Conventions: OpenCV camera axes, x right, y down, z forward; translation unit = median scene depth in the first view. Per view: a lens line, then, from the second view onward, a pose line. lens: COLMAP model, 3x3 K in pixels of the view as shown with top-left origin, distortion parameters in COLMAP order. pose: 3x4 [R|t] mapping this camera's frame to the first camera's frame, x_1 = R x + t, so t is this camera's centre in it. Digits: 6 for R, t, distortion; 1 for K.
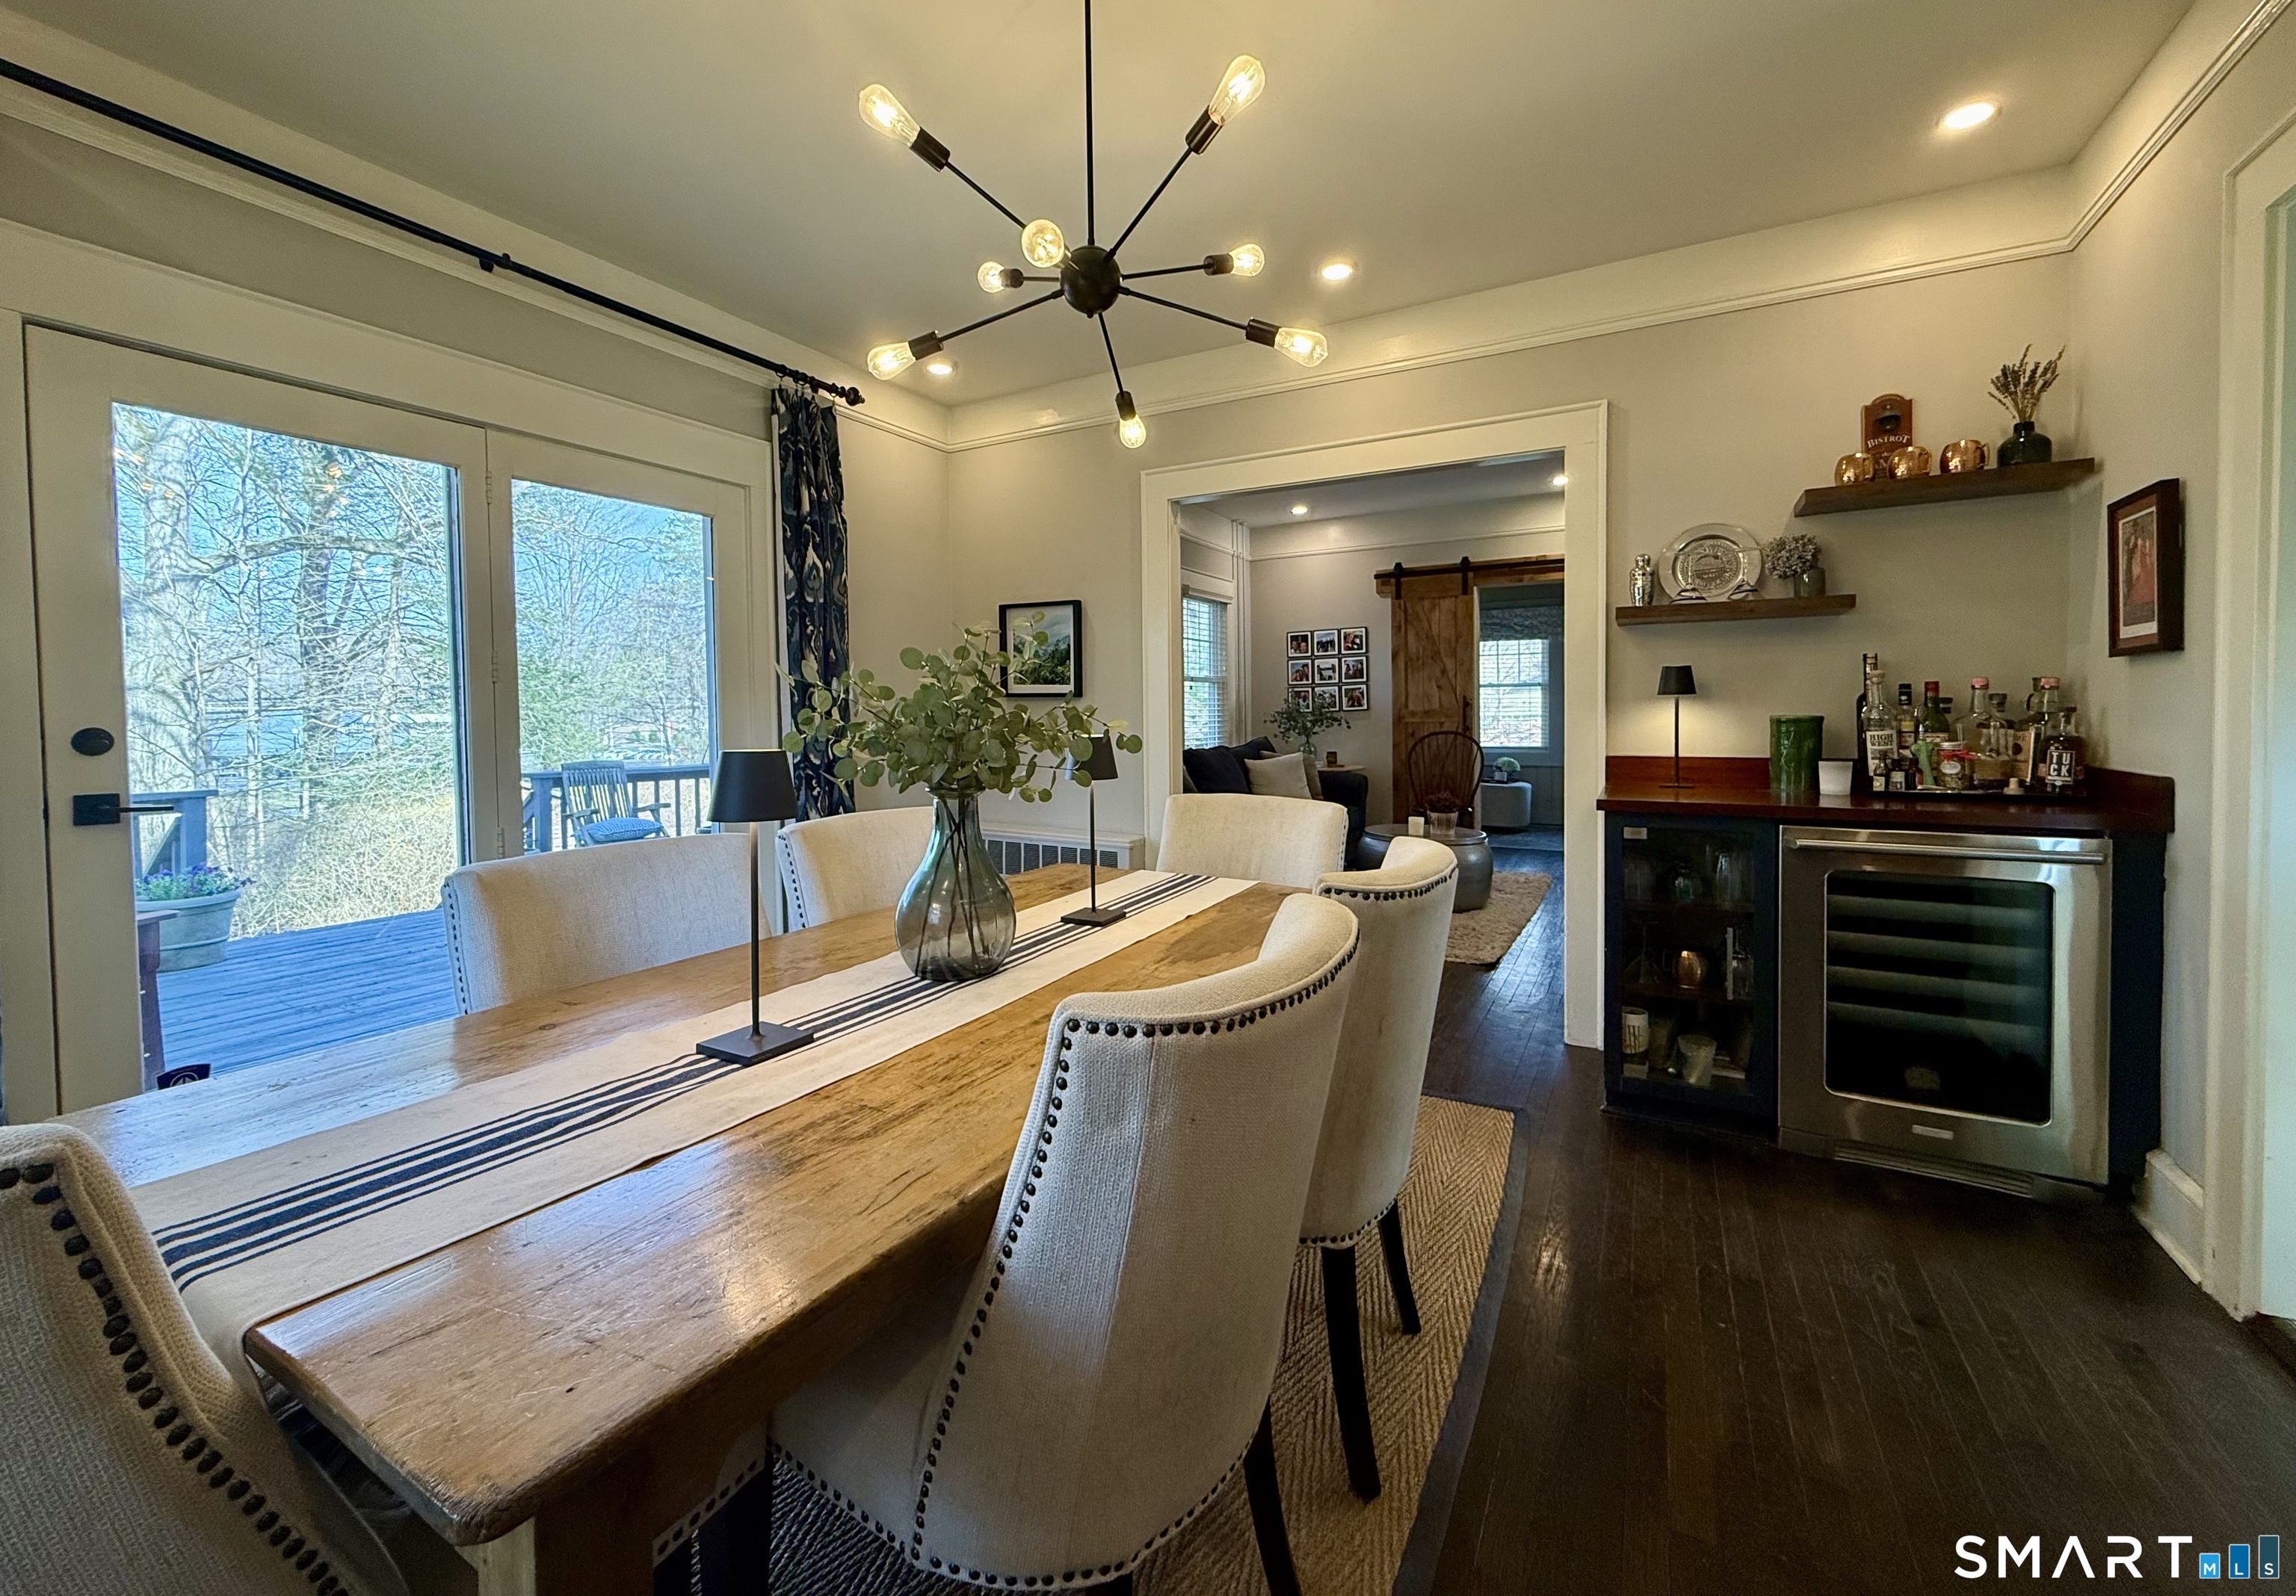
lens RADIAL K [[908.3, 0, 1154.4], [0, 908.3, 738.4], [0, 0, 1]] dist [0.001588, -0.000214]
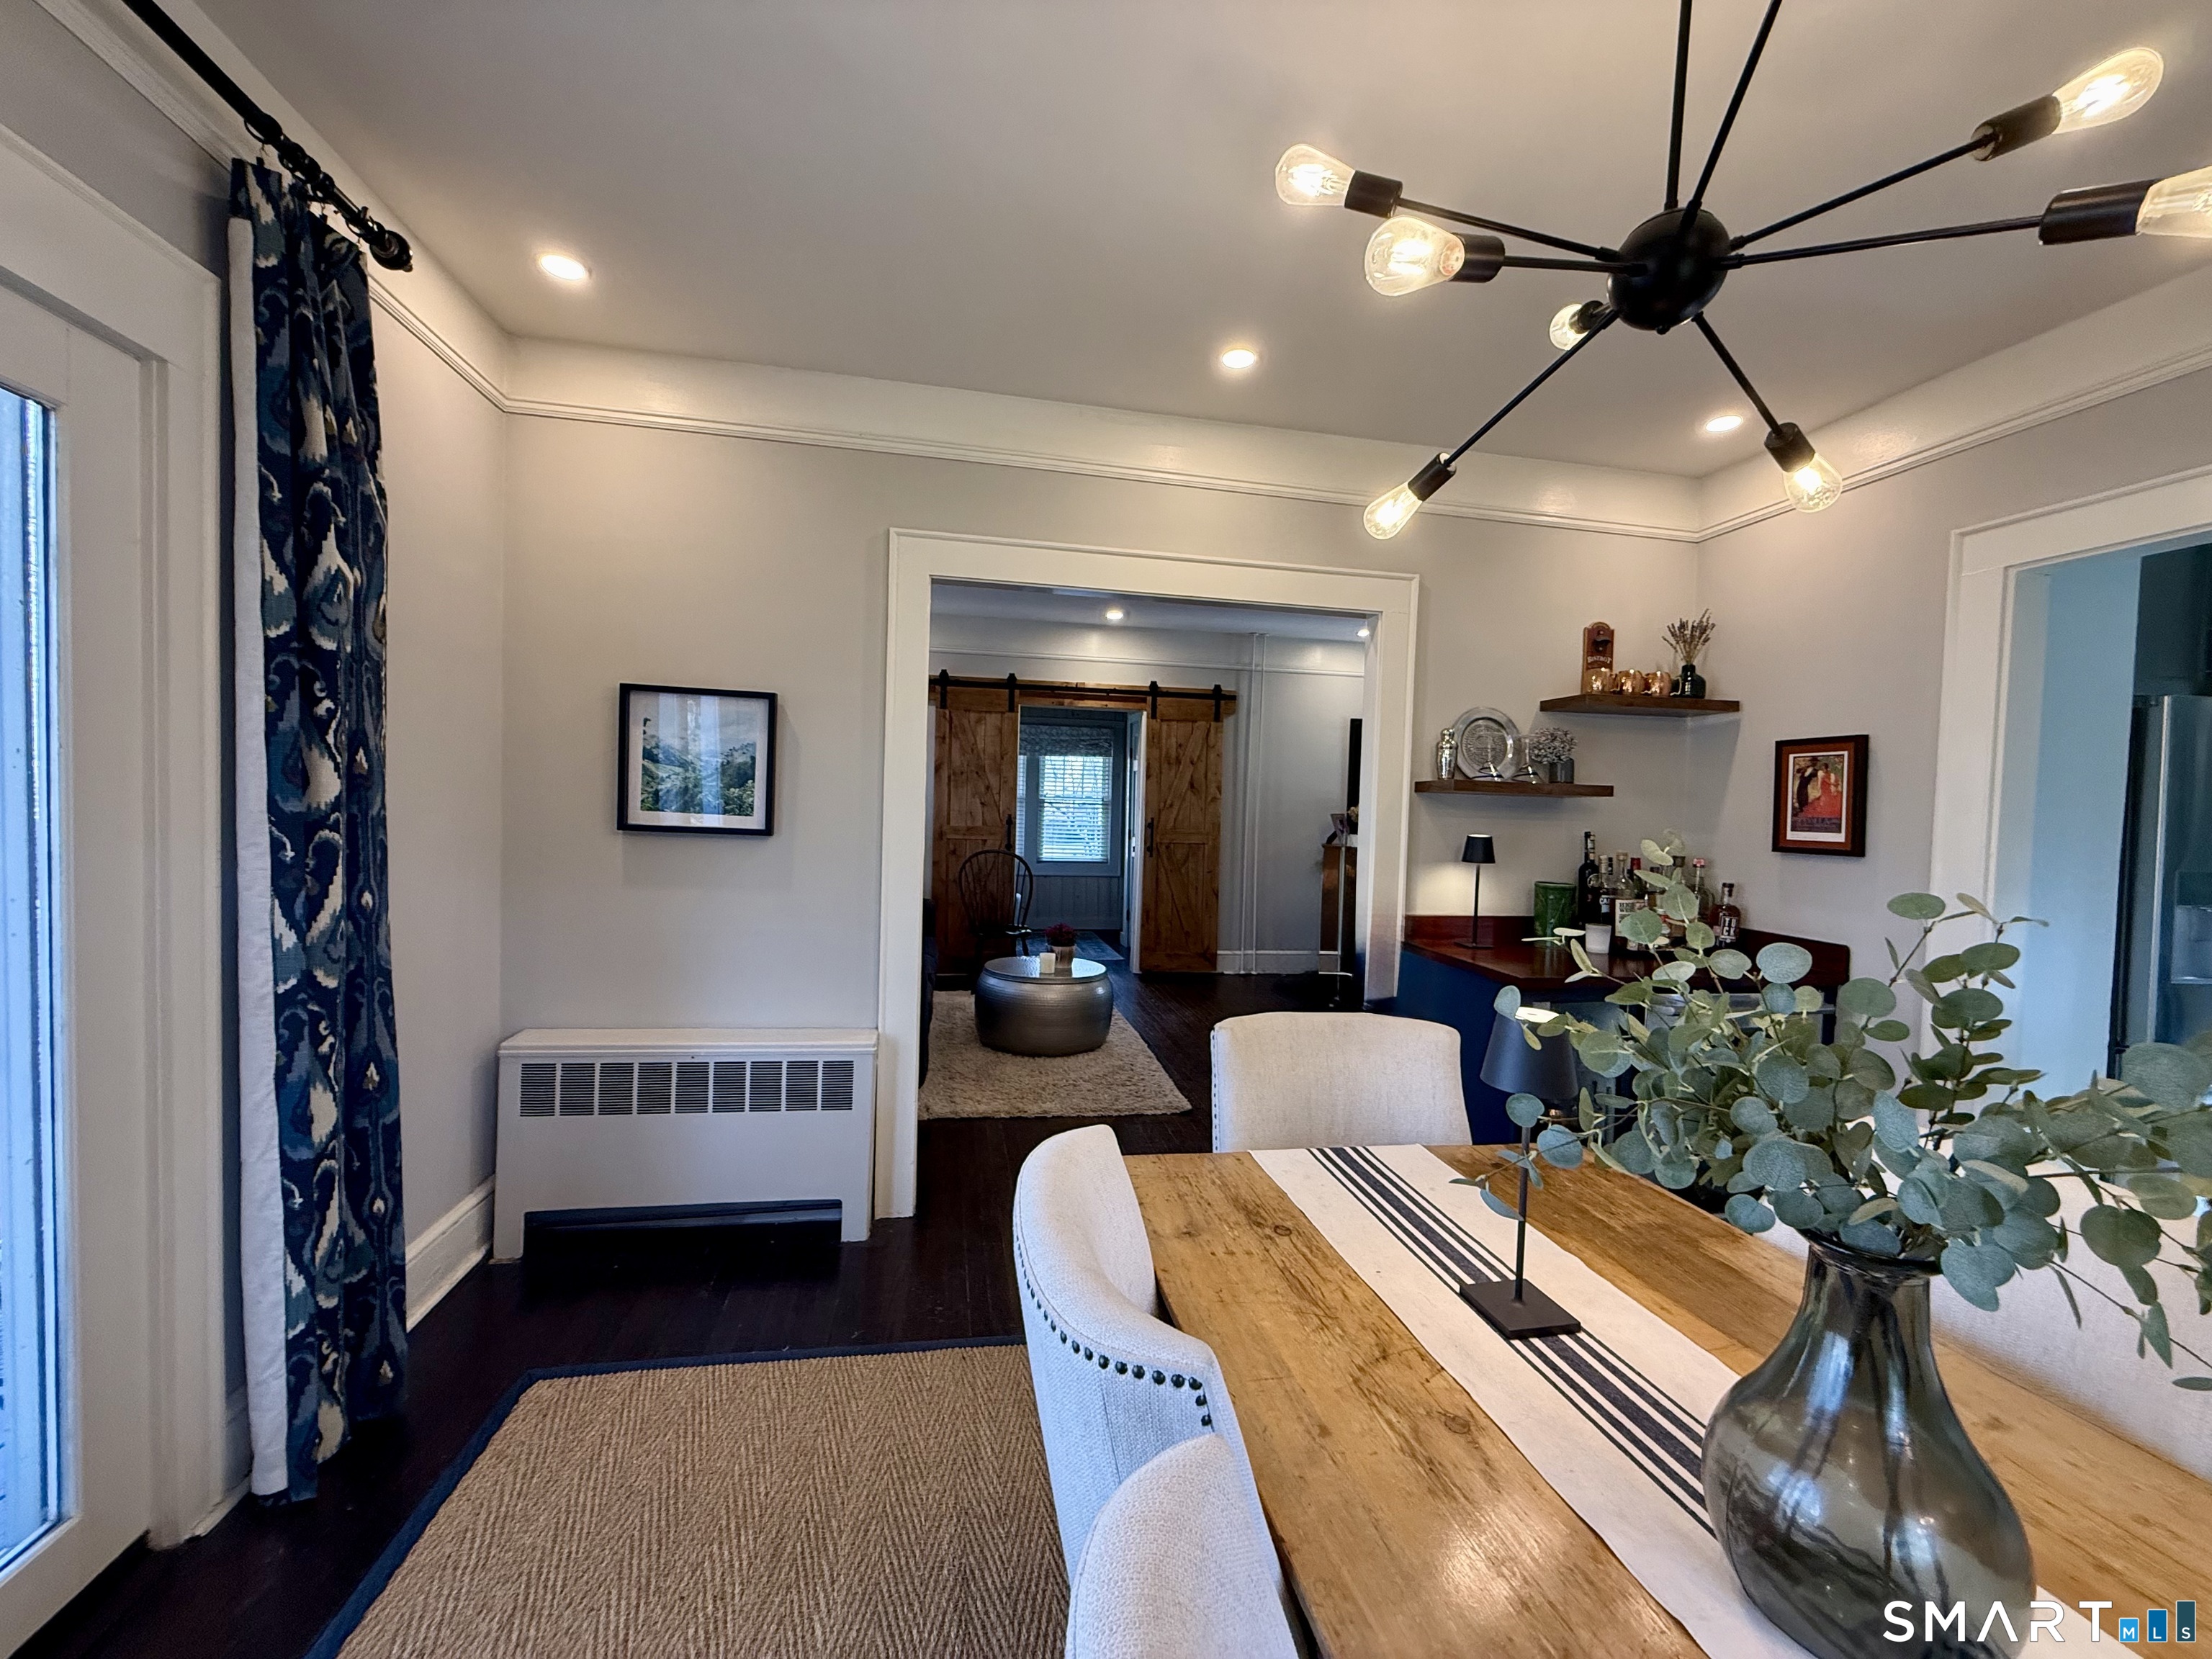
lens RADIAL K [[874.2, 0, 1104.1], [0, 874.2, 830.8], [0, 0, 1]] dist [0.001897, -0.000223]
pose [[0.769775, 0.013119, 0.638181, -0.356941], [-0.019701, 0.999801, 0.003212, -0.065051], [-0.638011, -0.015045, 0.769880, 0.389005]]
